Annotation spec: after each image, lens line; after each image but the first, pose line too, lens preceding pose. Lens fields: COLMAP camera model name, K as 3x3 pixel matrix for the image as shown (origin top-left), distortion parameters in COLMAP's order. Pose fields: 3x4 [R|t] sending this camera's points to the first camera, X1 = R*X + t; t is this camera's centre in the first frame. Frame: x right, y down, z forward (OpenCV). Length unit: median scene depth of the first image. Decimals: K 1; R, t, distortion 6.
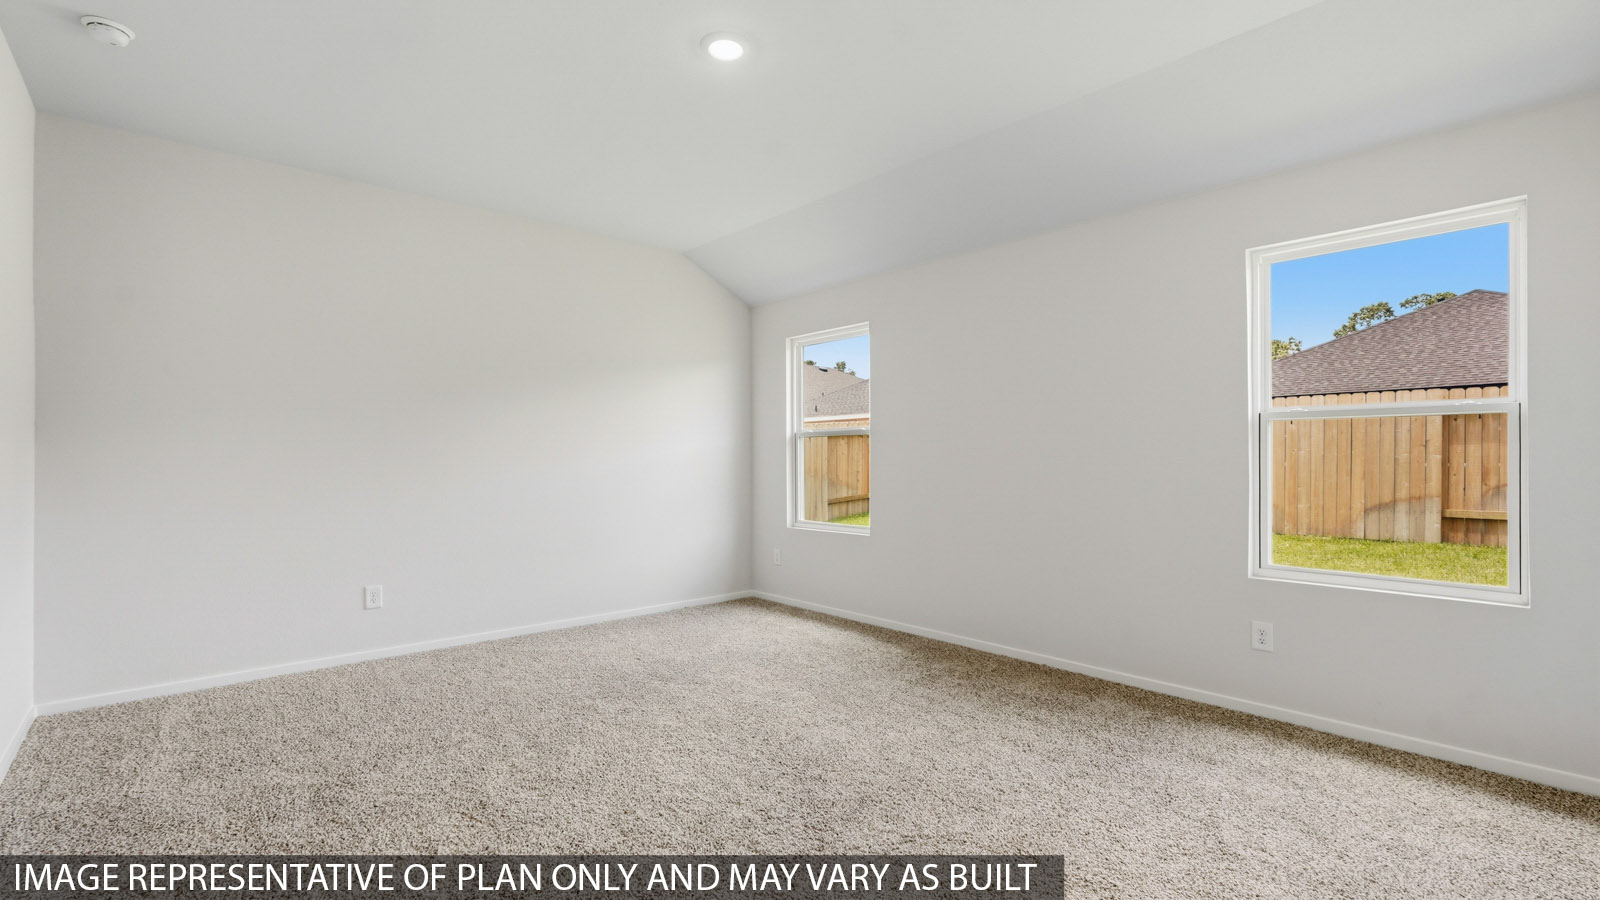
lens RADIAL K [[749.6, 0, 800.0], [0, 749.6, 450.0], [0, 0, 1]] dist [-0.003346, 0.000087]
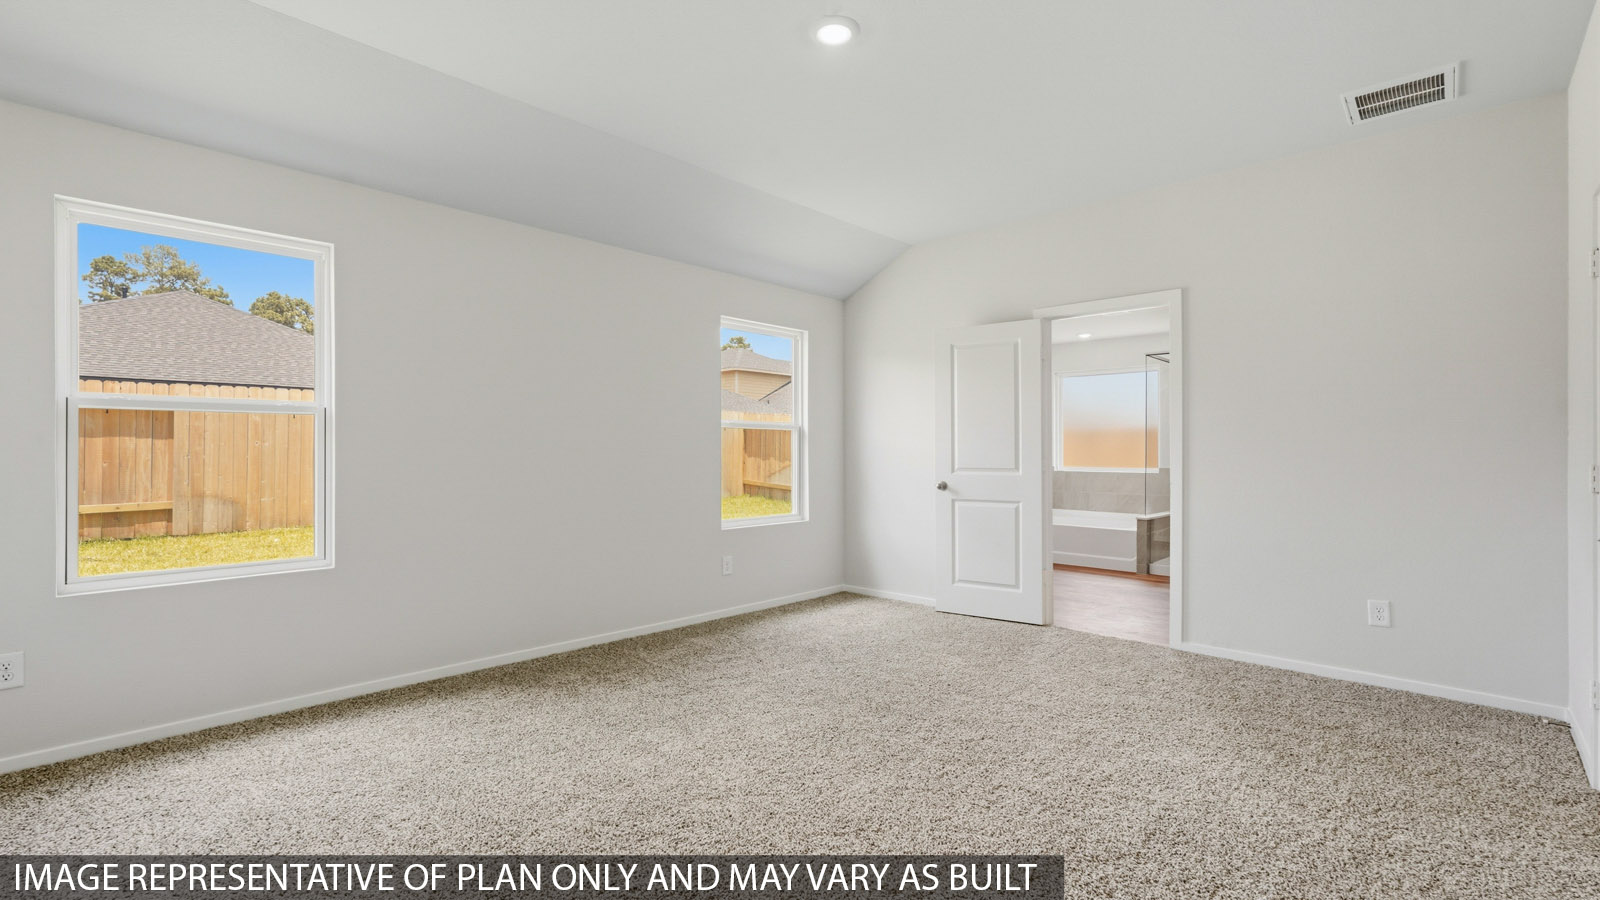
lens RADIAL K [[698.4, 0, 795.2], [0, 698.4, 449.2], [0, 0, 1]] dist [-0.010174, 0.006270]
pose [[-0.077457, -0.001623, 0.996994, -0.324358], [-0.010445, 0.999945, 0.000816, -0.000360], [-0.996941, -0.010351, -0.077469, 0.364131]]
